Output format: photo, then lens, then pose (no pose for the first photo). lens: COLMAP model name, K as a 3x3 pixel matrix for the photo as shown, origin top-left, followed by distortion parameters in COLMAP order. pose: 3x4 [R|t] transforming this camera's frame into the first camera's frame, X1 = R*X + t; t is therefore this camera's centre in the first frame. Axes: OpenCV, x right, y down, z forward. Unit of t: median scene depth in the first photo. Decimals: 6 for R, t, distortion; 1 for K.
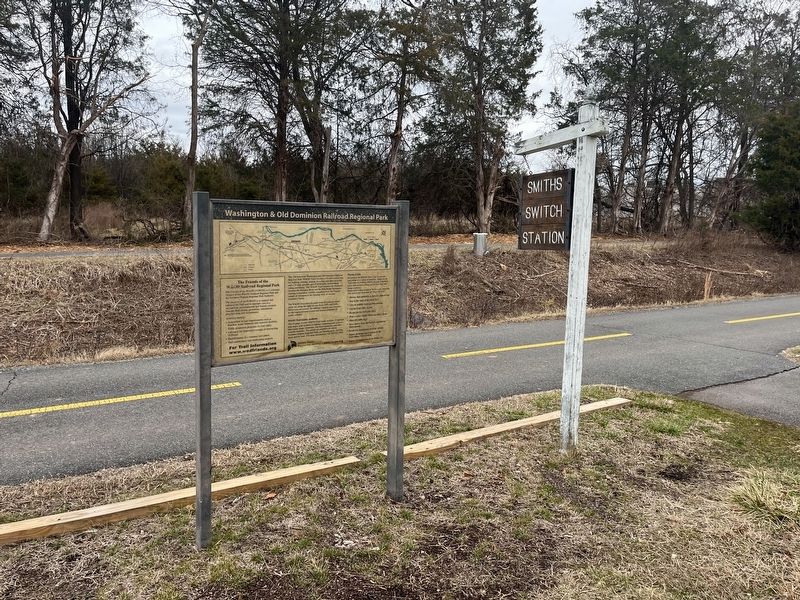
lens RADIAL K [[597.1, 0, 397.2], [0, 597.1, 294.3], [0, 0, 1]] dist [0.085089, -0.122615]
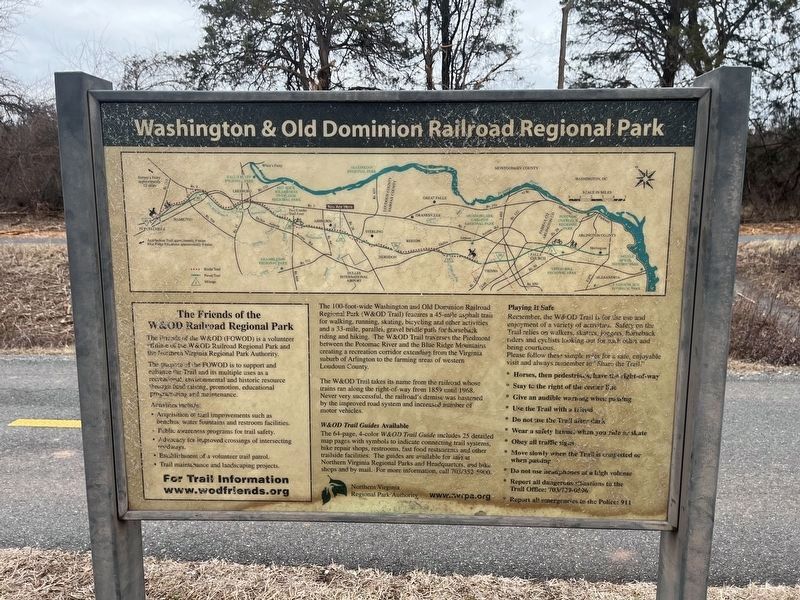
lens RADIAL K [[597.1, 0, 397.2], [0, 597.1, 294.3], [0, 0, 1]] dist [0.085089, -0.122615]
pose [[0.810813, 0.066608, -0.581503, 0.061861], [-0.056458, 0.997771, 0.035568, -0.049238], [0.582576, 0.003992, 0.812766, 0.704493]]
